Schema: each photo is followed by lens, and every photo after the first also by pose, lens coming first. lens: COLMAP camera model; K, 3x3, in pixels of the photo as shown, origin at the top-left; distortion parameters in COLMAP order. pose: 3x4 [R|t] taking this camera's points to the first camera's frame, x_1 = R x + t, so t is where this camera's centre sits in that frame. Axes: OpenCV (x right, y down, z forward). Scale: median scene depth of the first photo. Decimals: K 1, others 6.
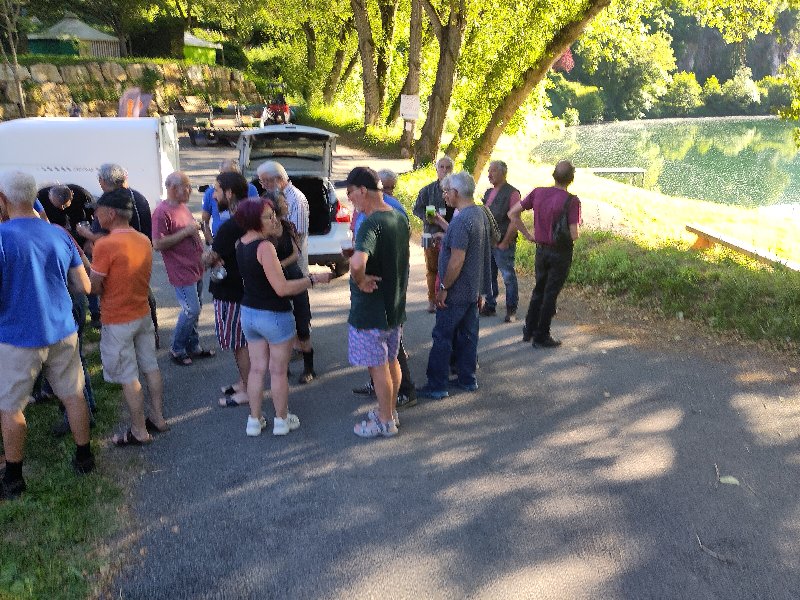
lens RADIAL K [[731.8, 0, 433.5], [0, 731.8, 288.6], [0, 0, 1]] dist [0.037138, -0.024315]
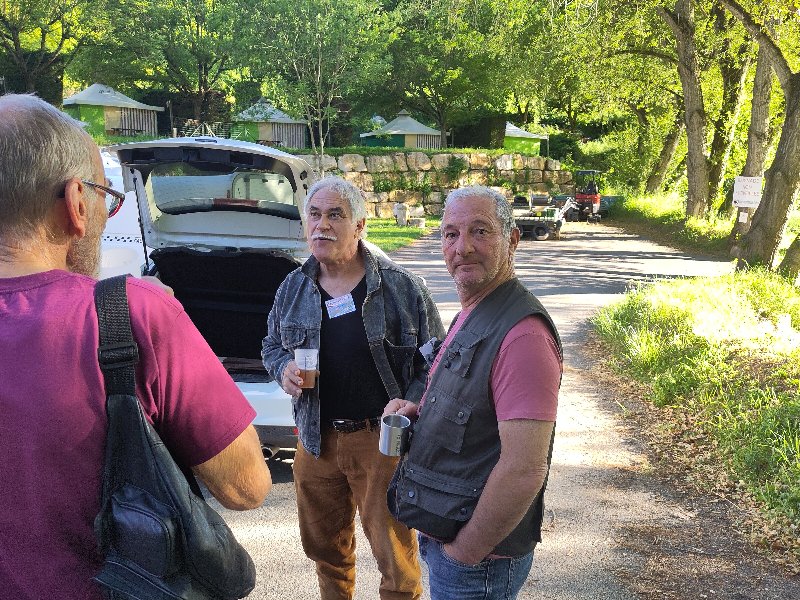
lens RADIAL K [[731.8, 0, 407.4], [0, 731.8, 300.7], [0, 0, 1]] dist [0.037138, -0.024315]
pose [[0.871443, 0.067192, -0.485872, 0.032464], [-0.125030, 0.988280, -0.087579, -0.025198], [0.474293, 0.137069, 0.869631, 0.171648]]
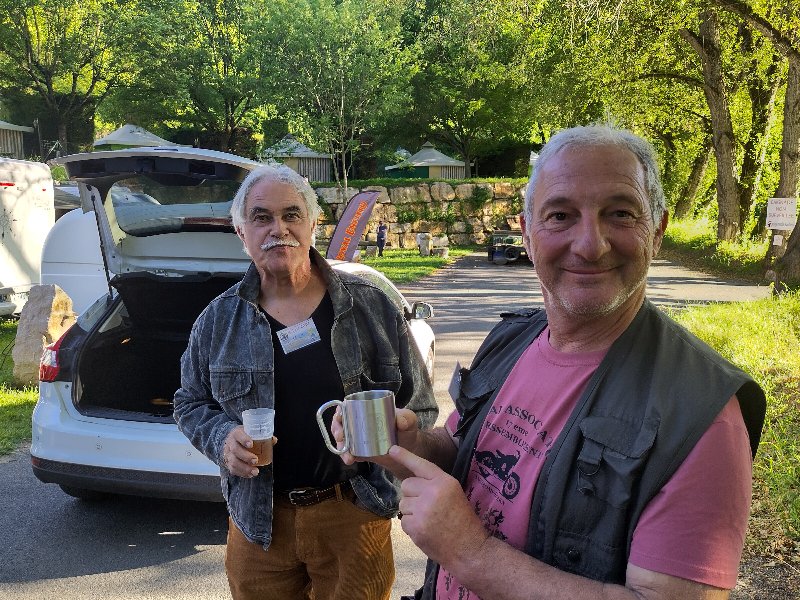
lens RADIAL K [[731.8, 0, 398.6], [0, 731.8, 304.2], [0, 0, 1]] dist [0.037138, -0.024315]
pose [[0.847531, 0.035337, -0.529568, 0.031295], [-0.115301, 0.986210, -0.118723, -0.025753], [0.518070, 0.161681, 0.839918, 0.177283]]
